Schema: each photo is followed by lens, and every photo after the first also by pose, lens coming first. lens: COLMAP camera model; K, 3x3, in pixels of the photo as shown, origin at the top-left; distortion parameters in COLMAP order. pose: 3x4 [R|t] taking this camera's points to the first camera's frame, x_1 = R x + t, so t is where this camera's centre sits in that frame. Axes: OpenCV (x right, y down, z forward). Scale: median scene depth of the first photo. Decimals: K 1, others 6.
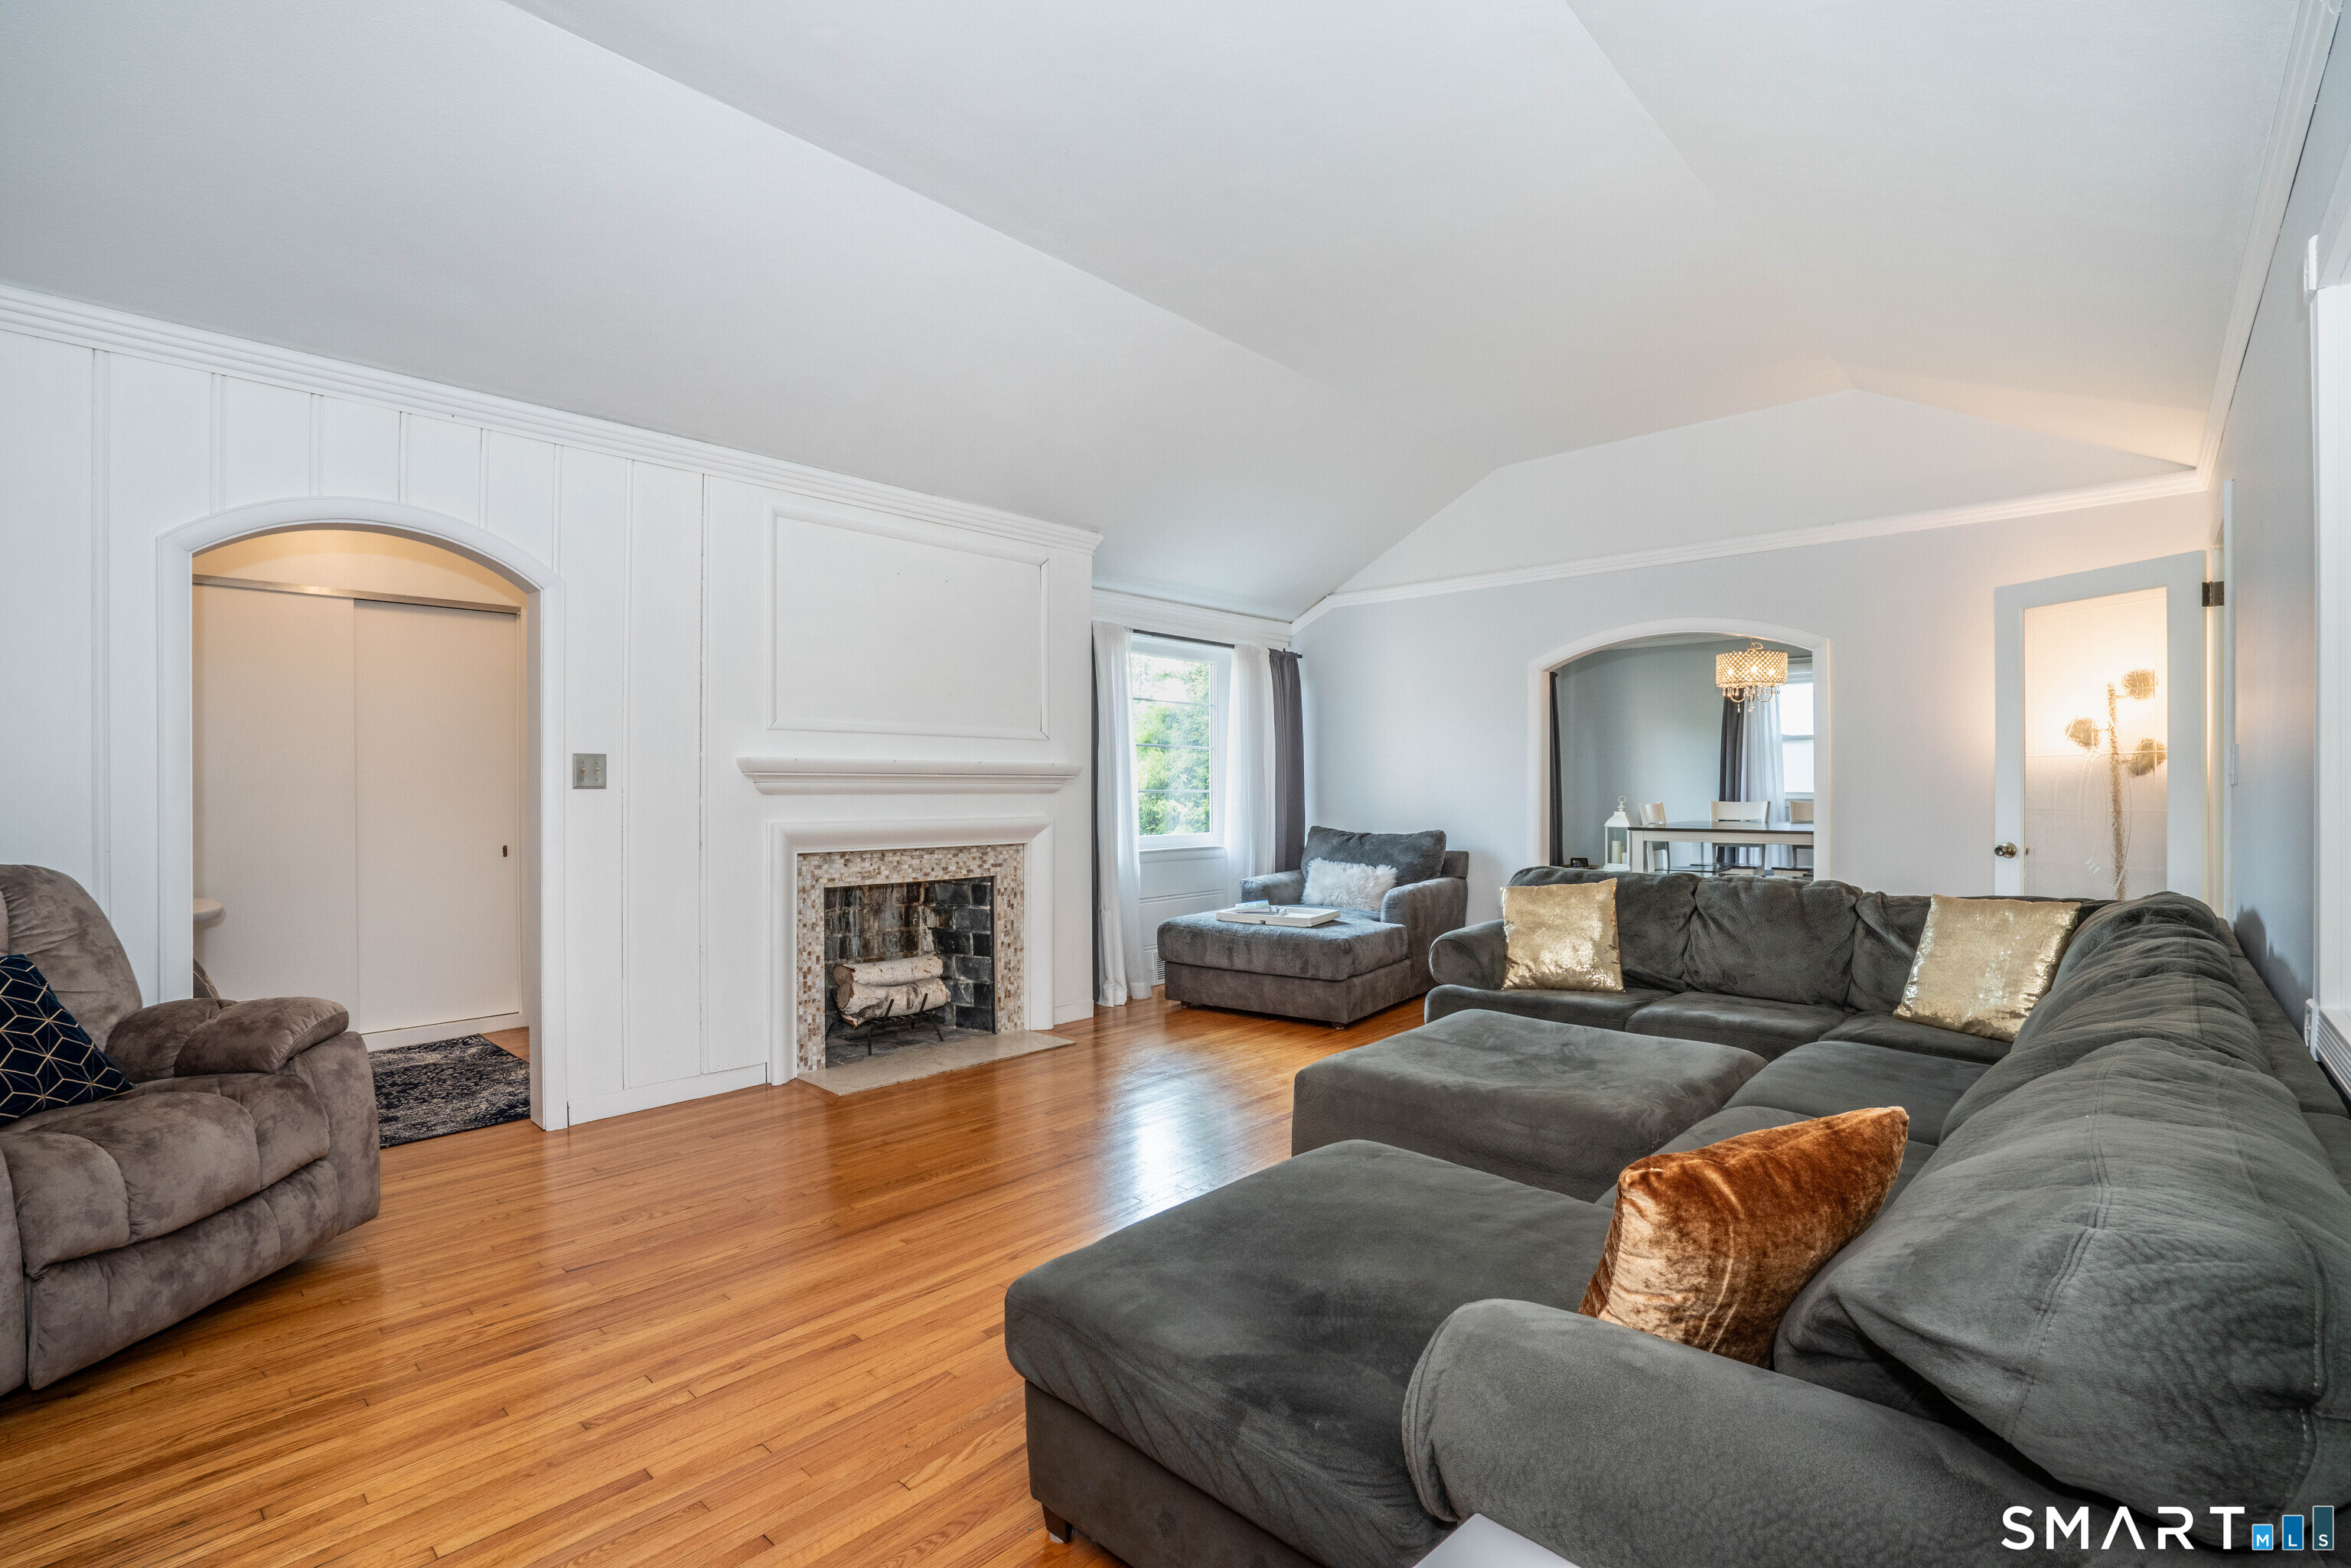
lens RADIAL K [[1073.6, 0, 1174.1], [0, 1073.6, 784.1], [0, 0, 1]] dist [-0.028582, 0.002707]
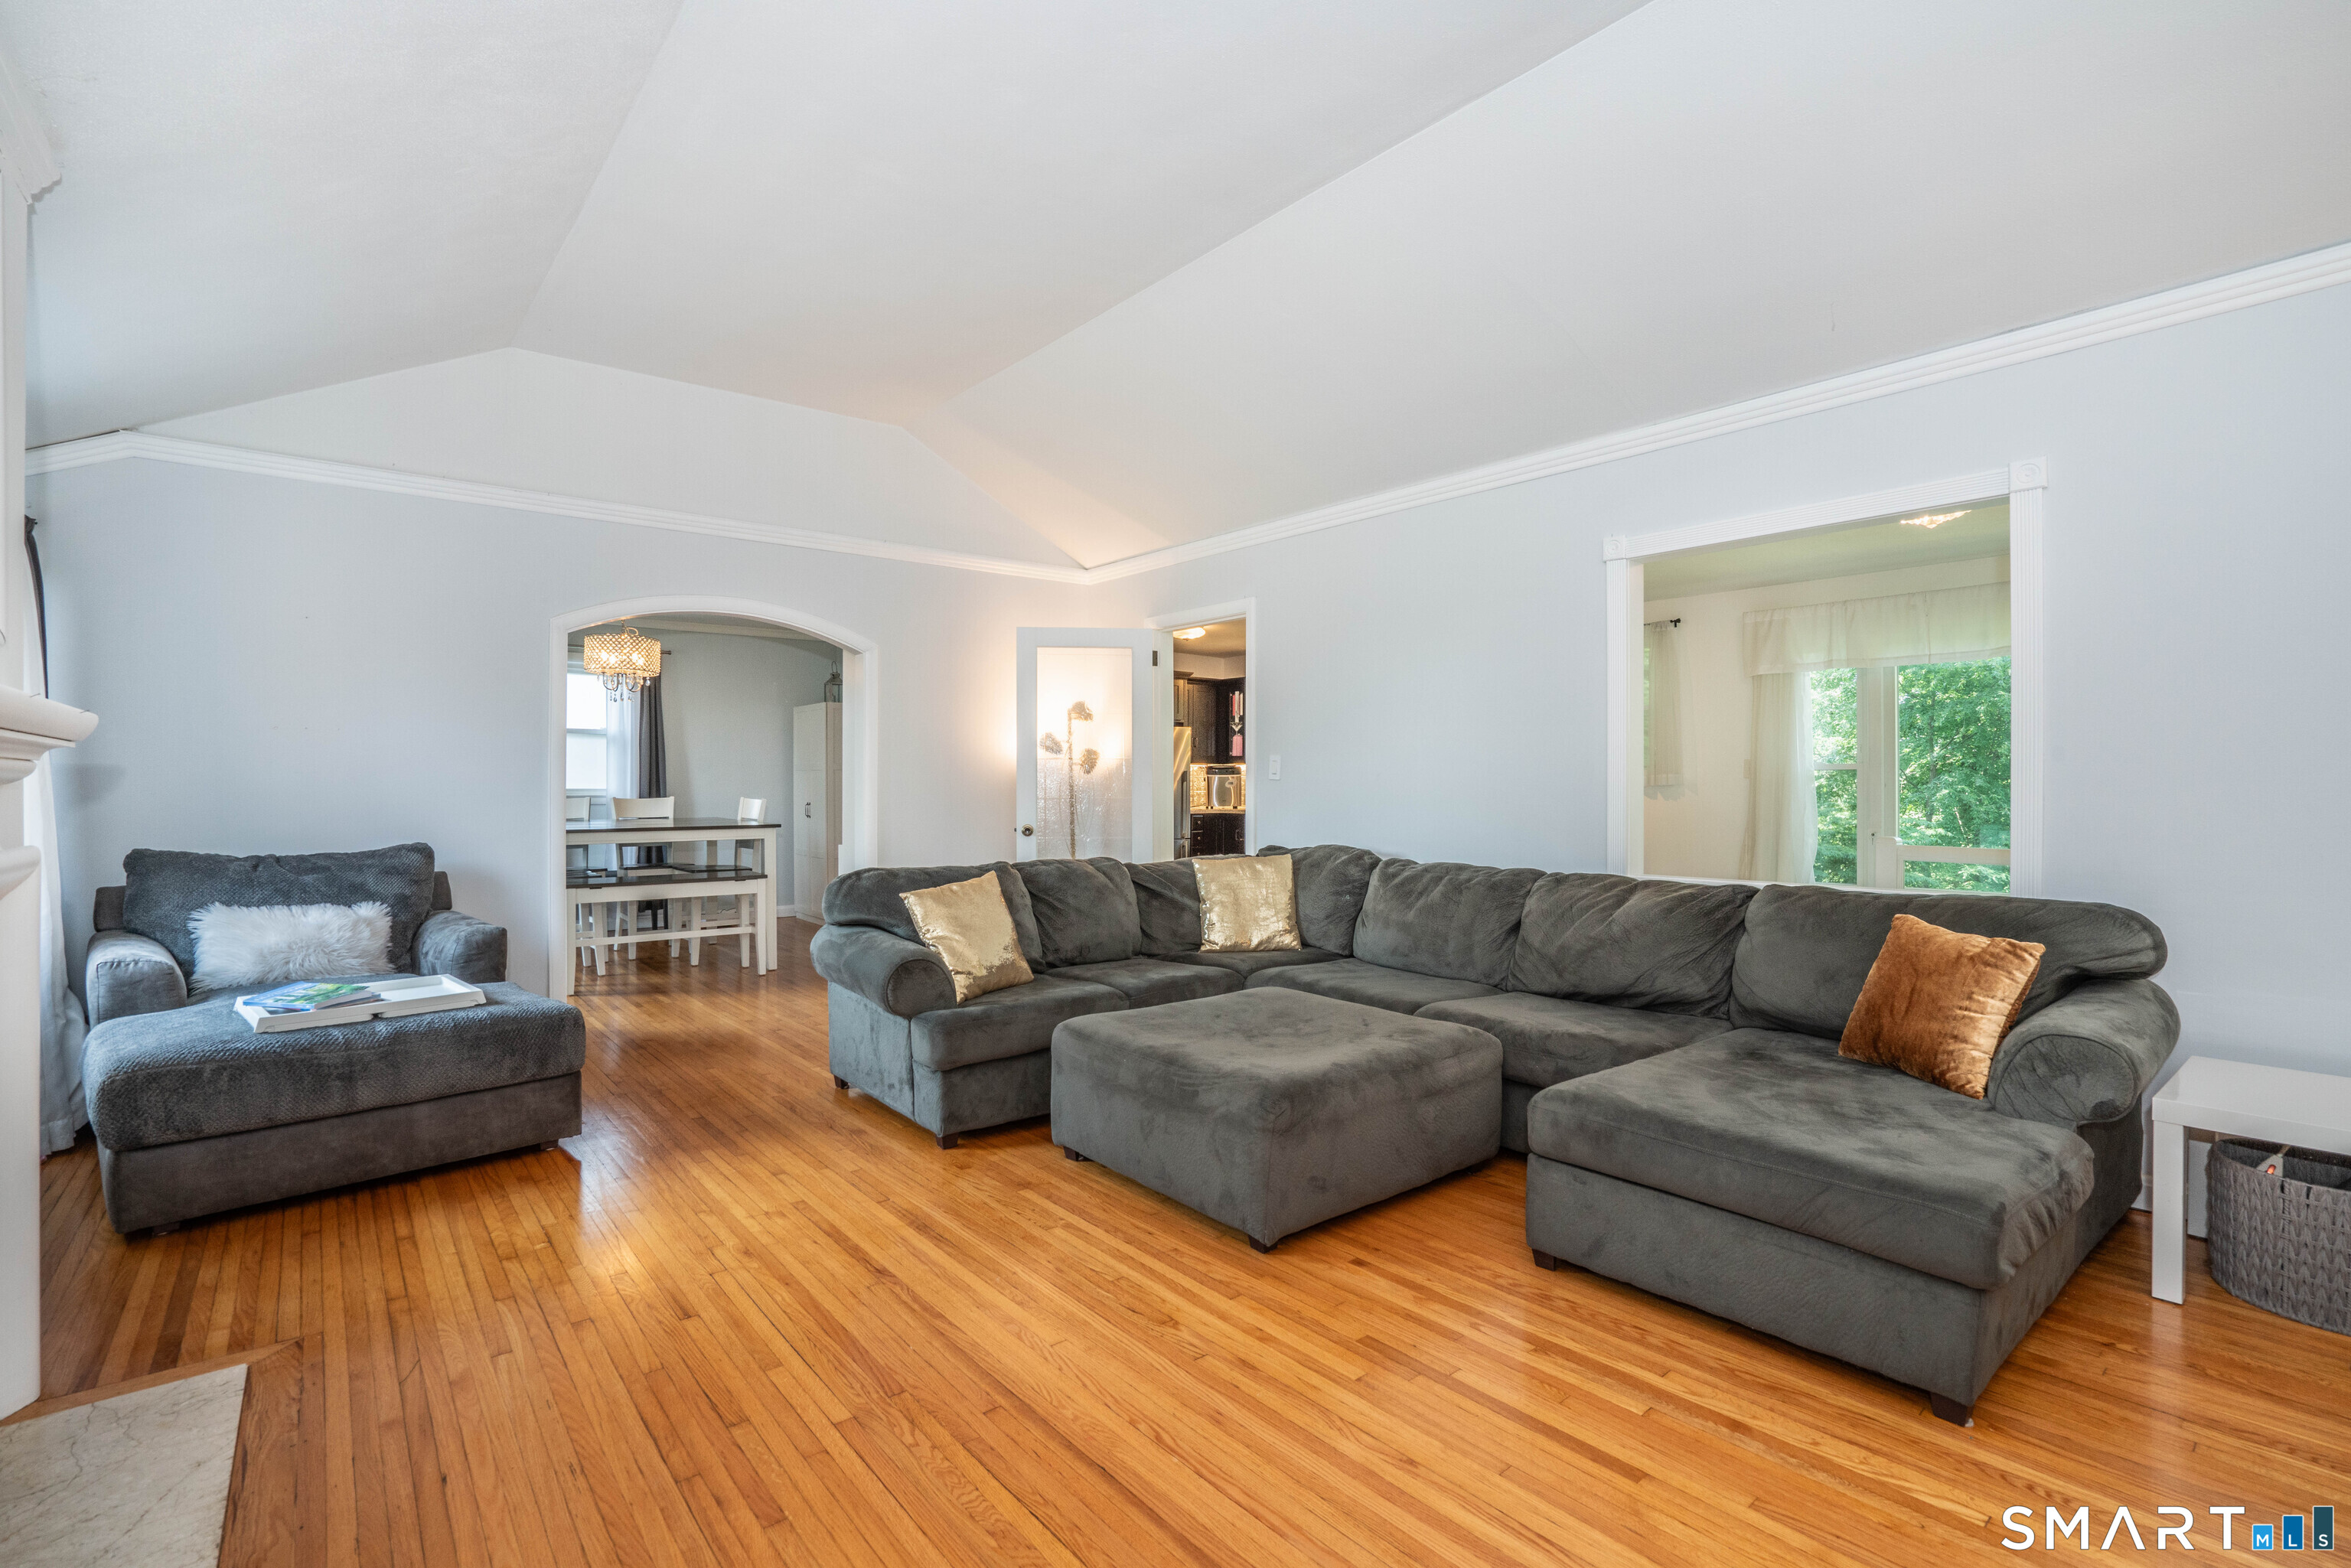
lens RADIAL K [[1073.6, 0, 1178.9], [0, 1073.6, 787.3], [0, 0, 1]] dist [-0.028582, 0.002707]
pose [[0.148969, -0.001687, 0.988840, -0.520262], [-0.009035, 0.999954, 0.003067, 0.003014], [-0.988801, -0.009391, 0.148947, 0.638992]]
